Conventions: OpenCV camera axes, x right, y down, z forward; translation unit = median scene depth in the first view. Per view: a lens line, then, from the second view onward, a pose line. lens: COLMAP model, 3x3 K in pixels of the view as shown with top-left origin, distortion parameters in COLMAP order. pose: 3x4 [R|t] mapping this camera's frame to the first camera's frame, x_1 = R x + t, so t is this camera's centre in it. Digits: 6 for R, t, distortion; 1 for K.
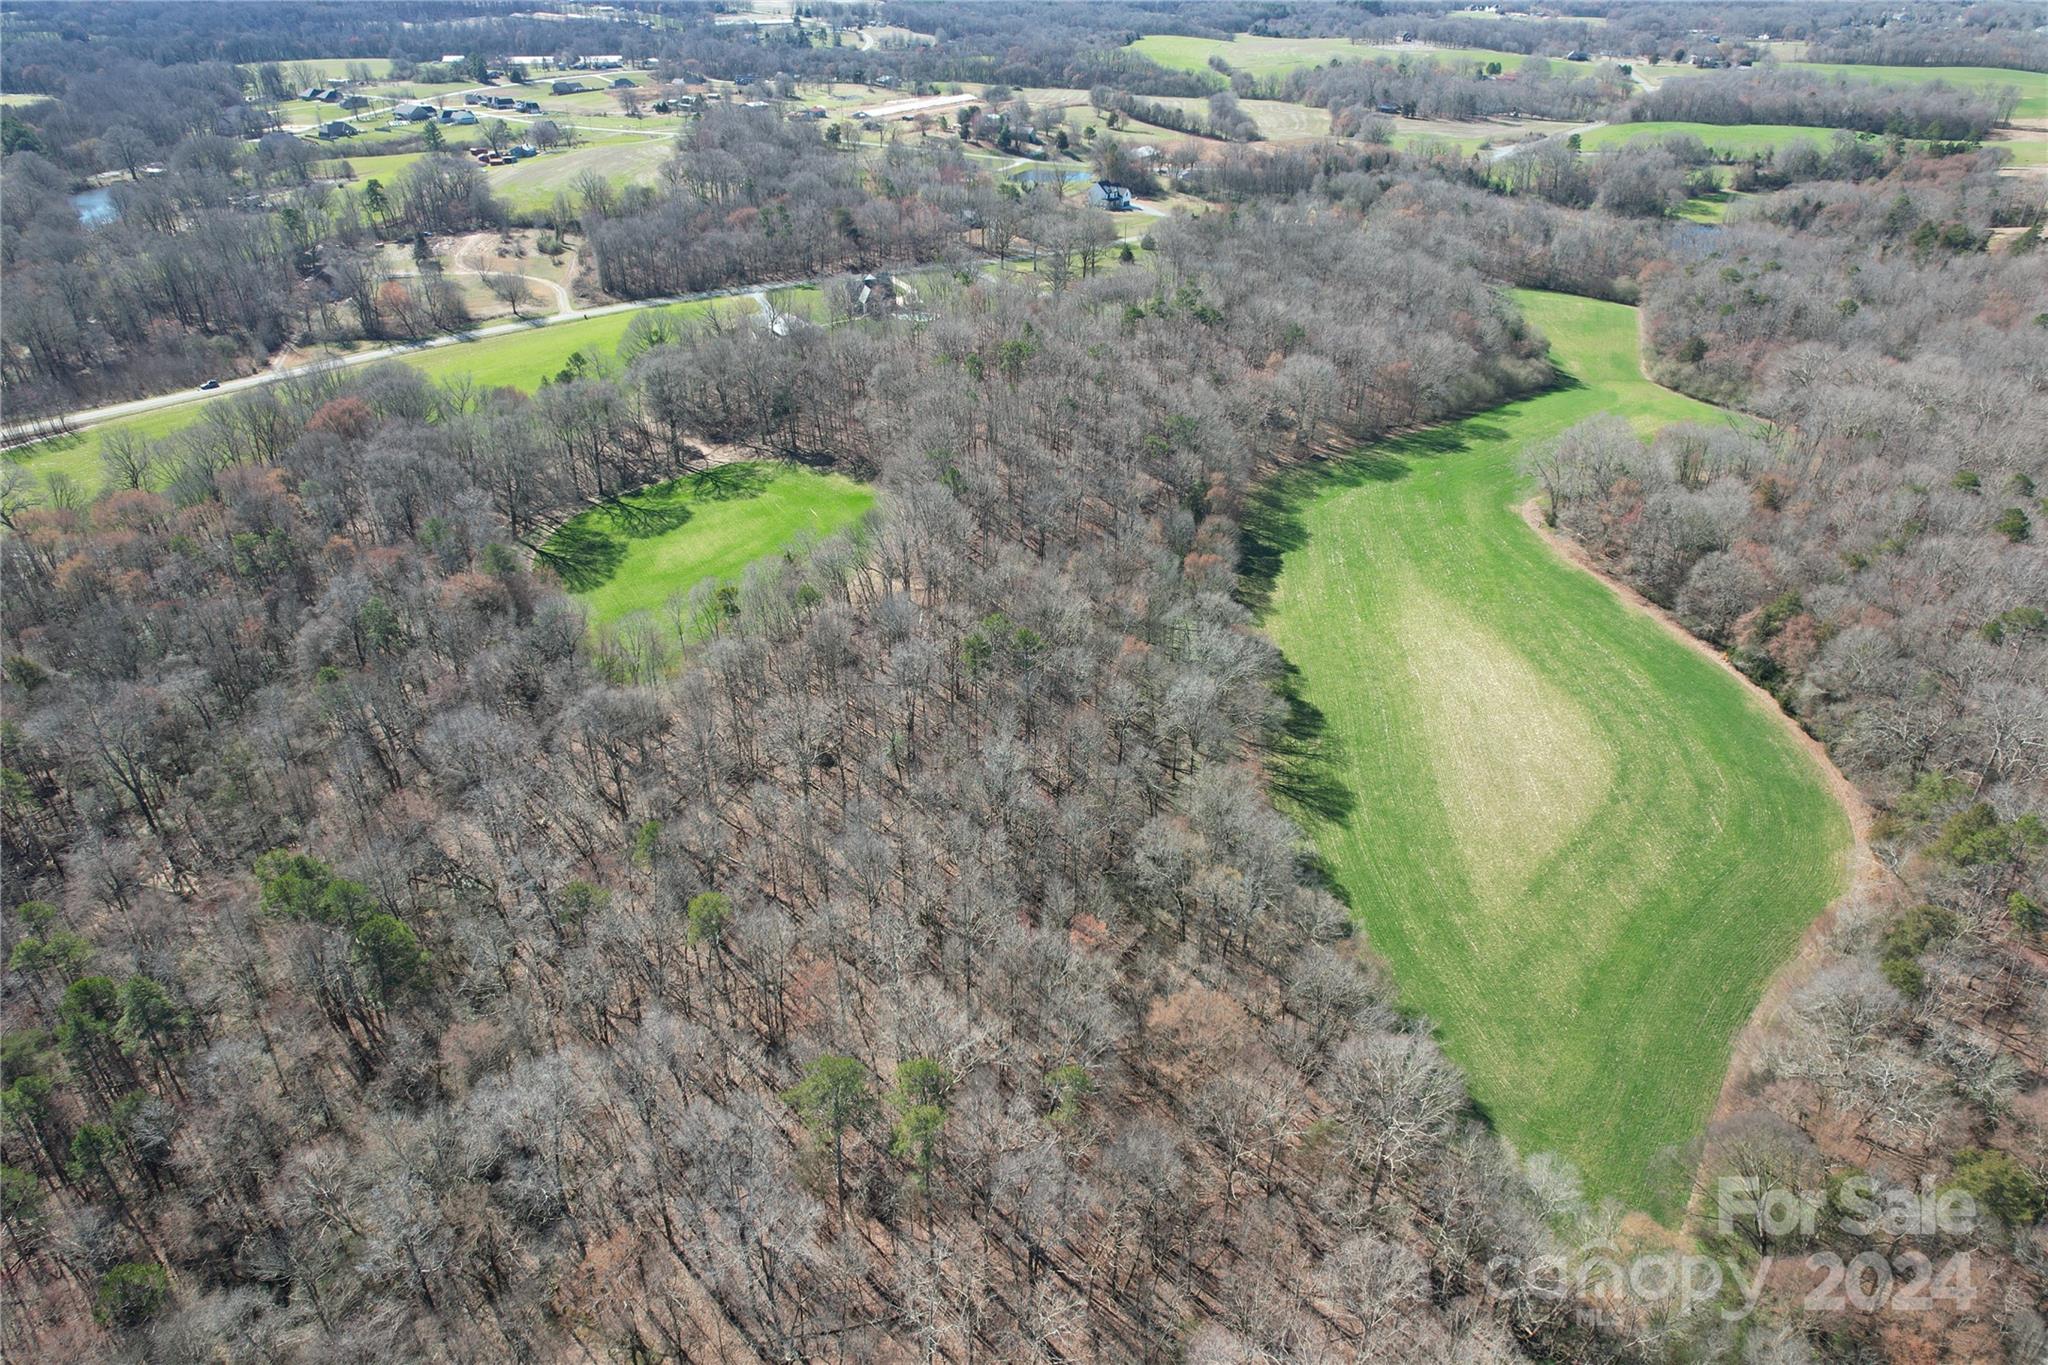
lens RADIAL K [[1322.5, 0, 1020.1], [0, 1322.5, 669.1], [0, 0, 1]] dist [-0.085614, 0.081030]
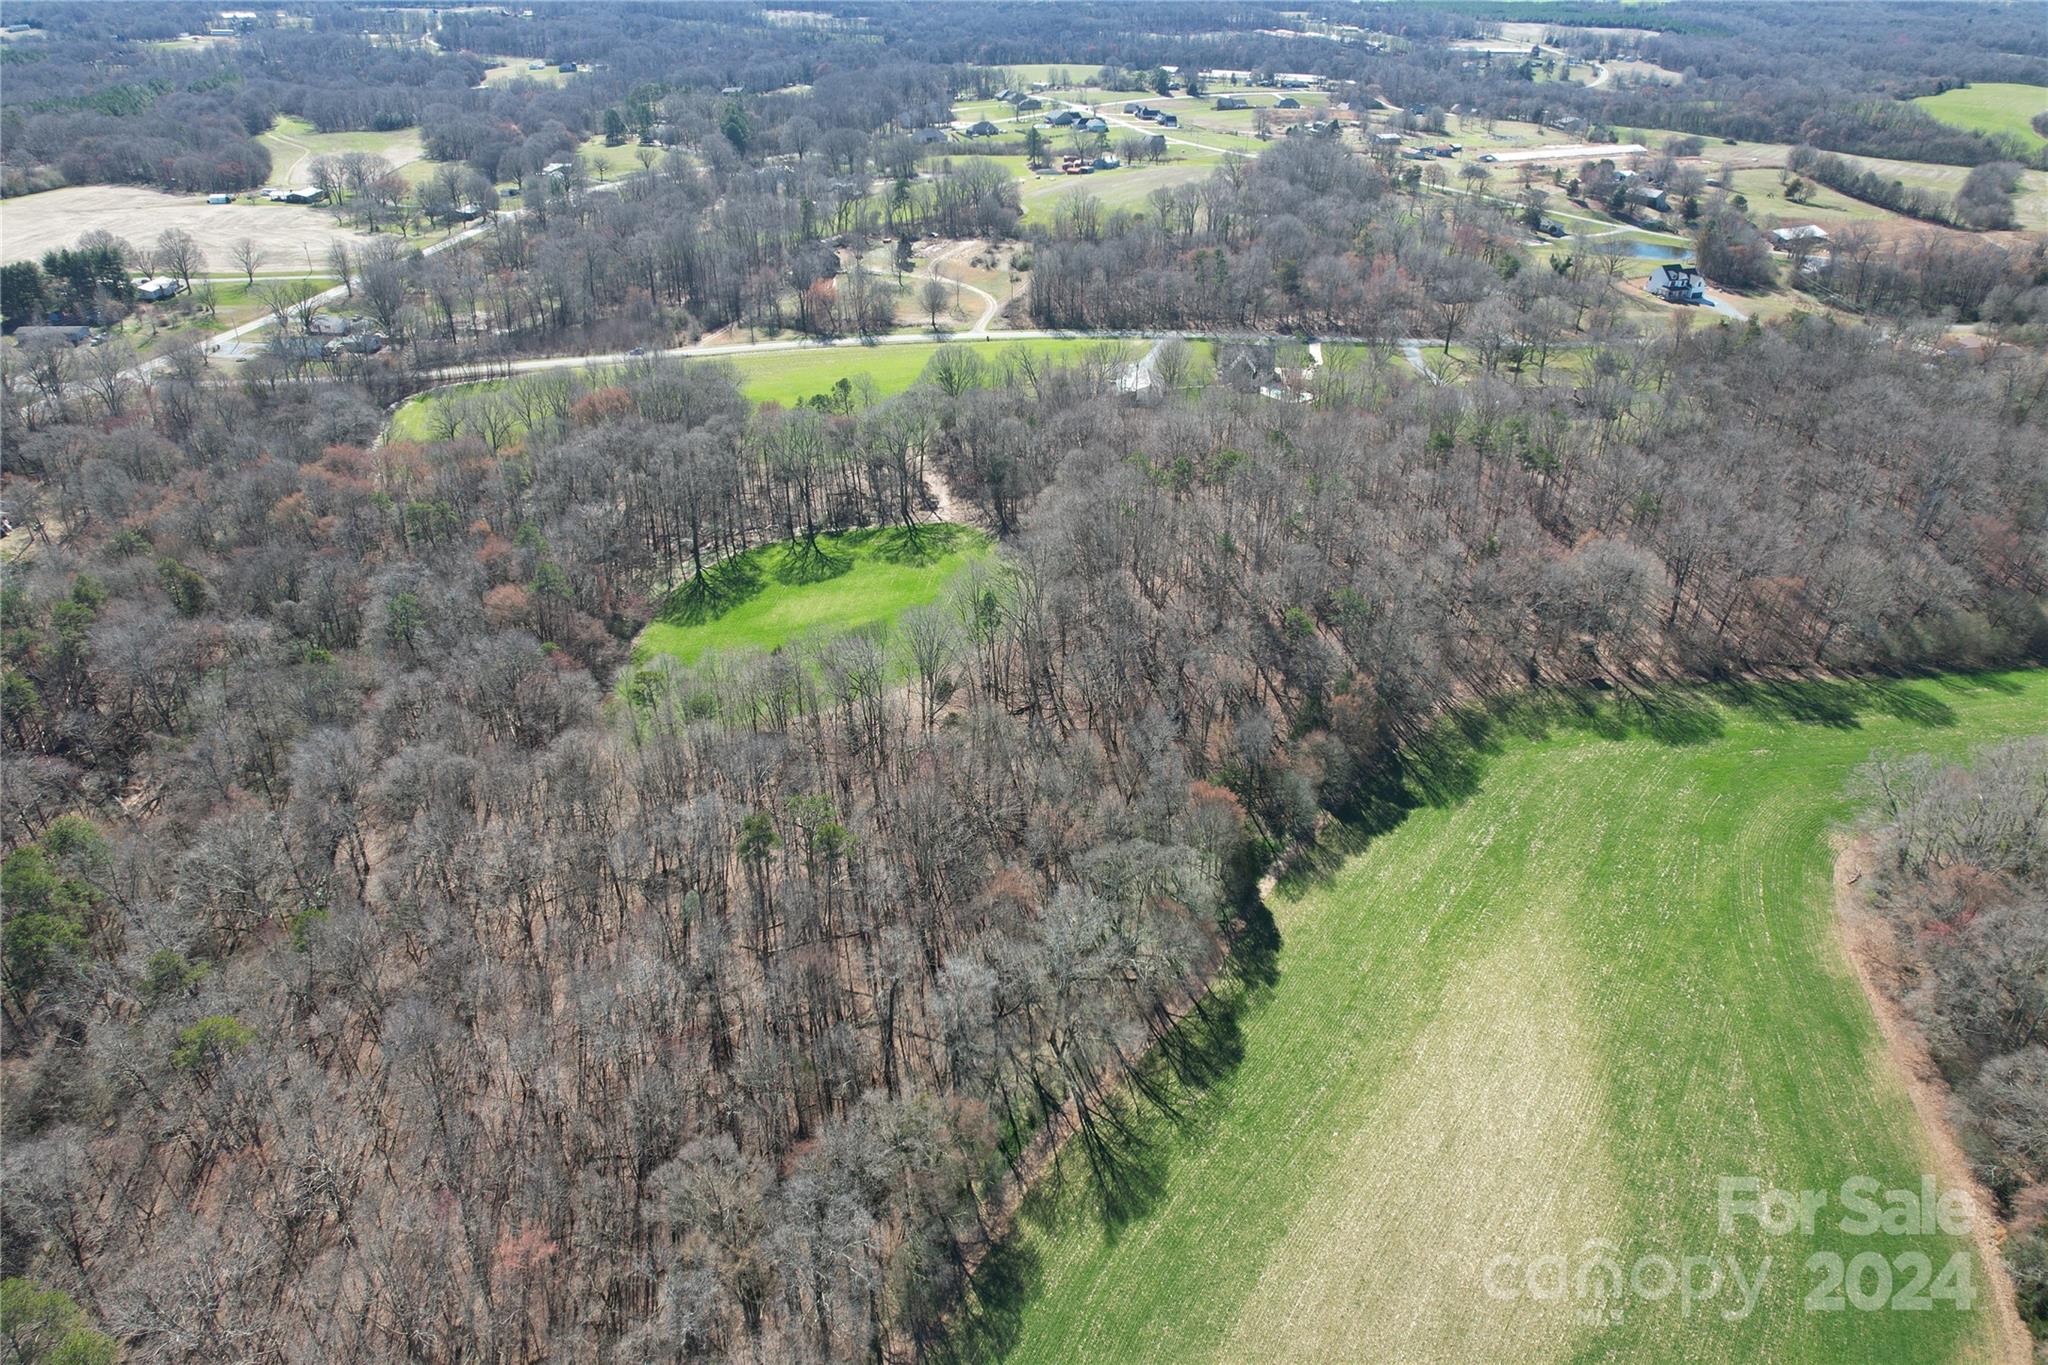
lens RADIAL K [[1322.5, 0, 1020.1], [0, 1322.5, 669.1], [0, 0, 1]] dist [-0.085614, 0.081030]
pose [[0.848700, 0.254030, -0.463871, 0.261269], [-0.259933, 0.964201, 0.052451, -0.112362], [0.460589, 0.076060, 0.884349, 0.201722]]
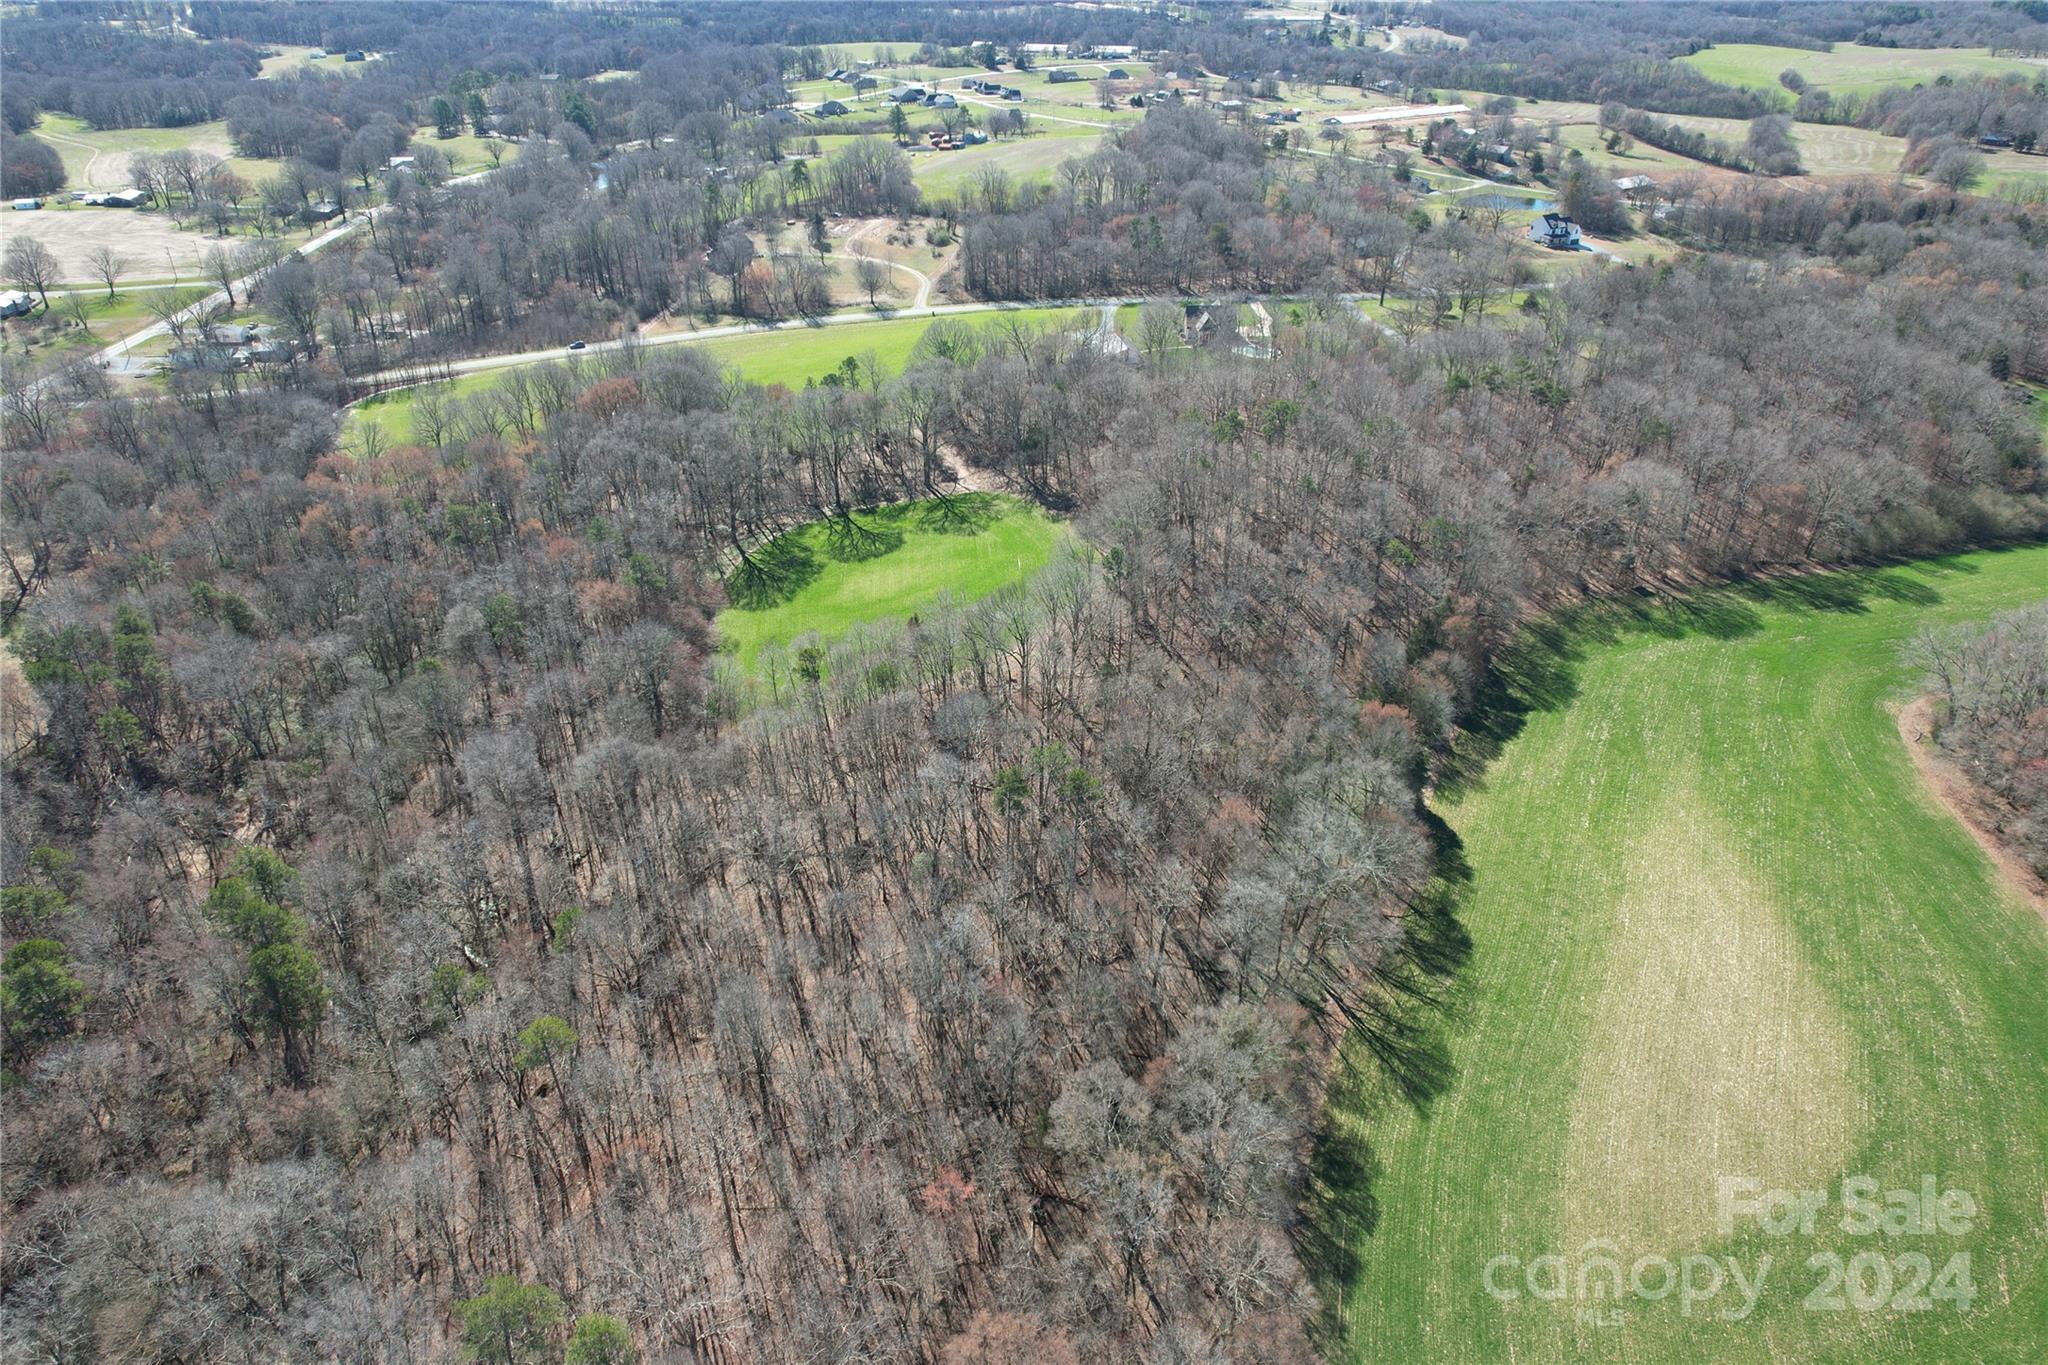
lens RADIAL K [[1322.5, 0, 1020.1], [0, 1322.5, 669.1], [0, 0, 1]] dist [-0.085614, 0.081030]
pose [[0.923899, 0.183593, -0.335714, 0.138430], [-0.182359, 0.982591, 0.035491, -0.067413], [0.336386, 0.028431, 0.941295, 0.122158]]
